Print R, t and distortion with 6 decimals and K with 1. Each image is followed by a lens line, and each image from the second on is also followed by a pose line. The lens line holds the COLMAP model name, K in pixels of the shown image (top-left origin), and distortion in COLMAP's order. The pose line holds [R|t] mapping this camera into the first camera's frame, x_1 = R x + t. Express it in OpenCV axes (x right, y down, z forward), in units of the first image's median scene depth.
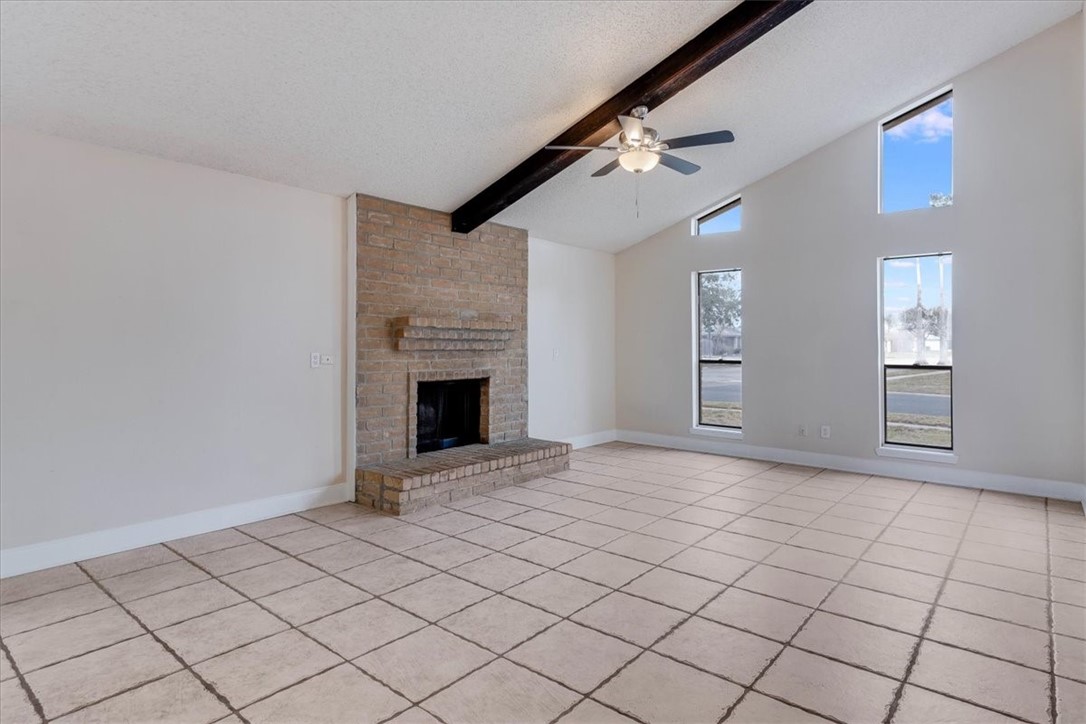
lens RADIAL K [[588.1, 0, 546.0], [0, 588.1, 352.9], [0, 0, 1]] dist [0.006042, 0.000141]
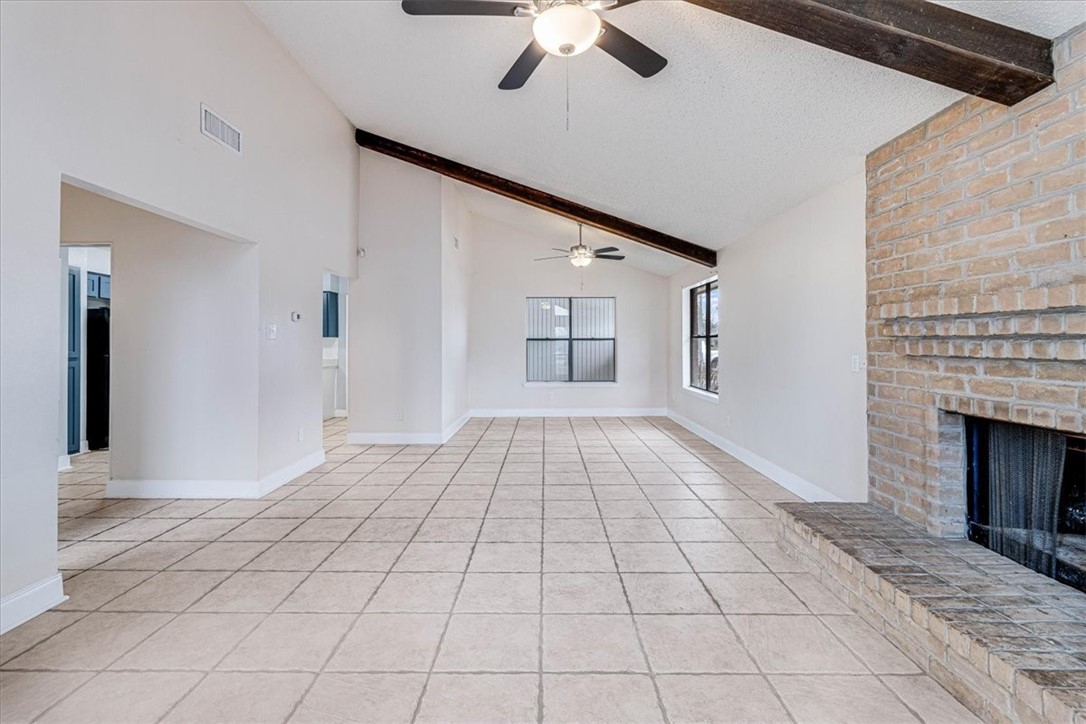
lens RADIAL K [[498.0, 0, 540.2], [0, 498.0, 354.5], [0, 0, 1]] dist [-0.001358, -0.000350]
pose [[-0.773712, 0.011694, -0.633430, 0.415200], [-0.010234, 0.999468, 0.030953, -0.017909], [0.633455, 0.030431, -0.773181, 1.158120]]
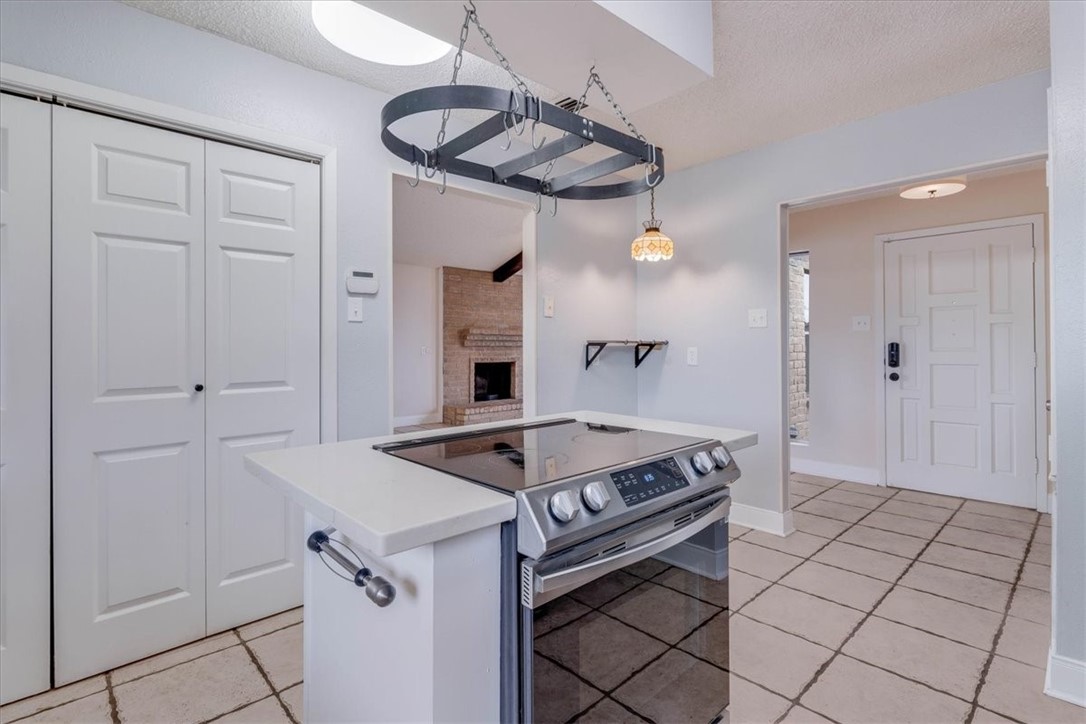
lens RADIAL K [[498.0, 0, 541.9], [0, 498.0, 352.0], [0, 0, 1]] dist [-0.001358, -0.000350]
pose [[0.993028, -0.005139, -0.117767, 0.187547], [0.004261, 0.999961, -0.007713, 0.028057], [0.117802, 0.007158, 0.993011, -0.570732]]
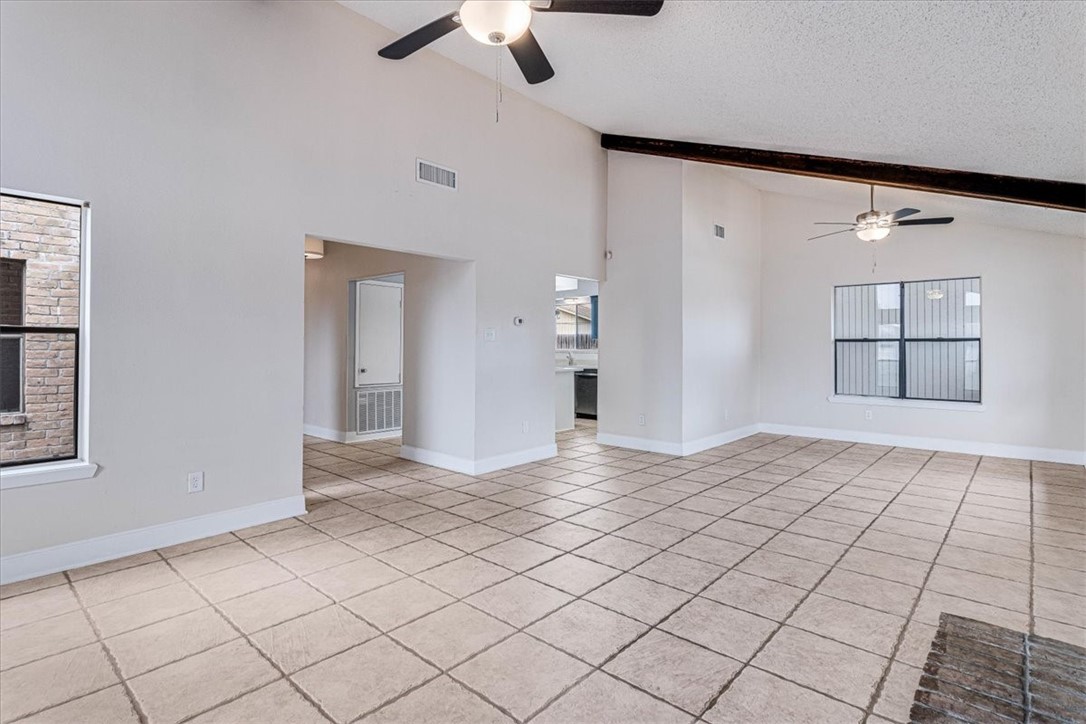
lens RADIAL K [[539.9, 0, 545.5], [0, 539.9, 355.4], [0, 0, 1]] dist [-0.001594, -0.000680]
pose [[-0.999299, -0.004993, 0.037091, 0.077438], [-0.003760, 0.999440, 0.033244, -0.021437], [-0.037236, 0.033081, -0.998759, 1.278477]]
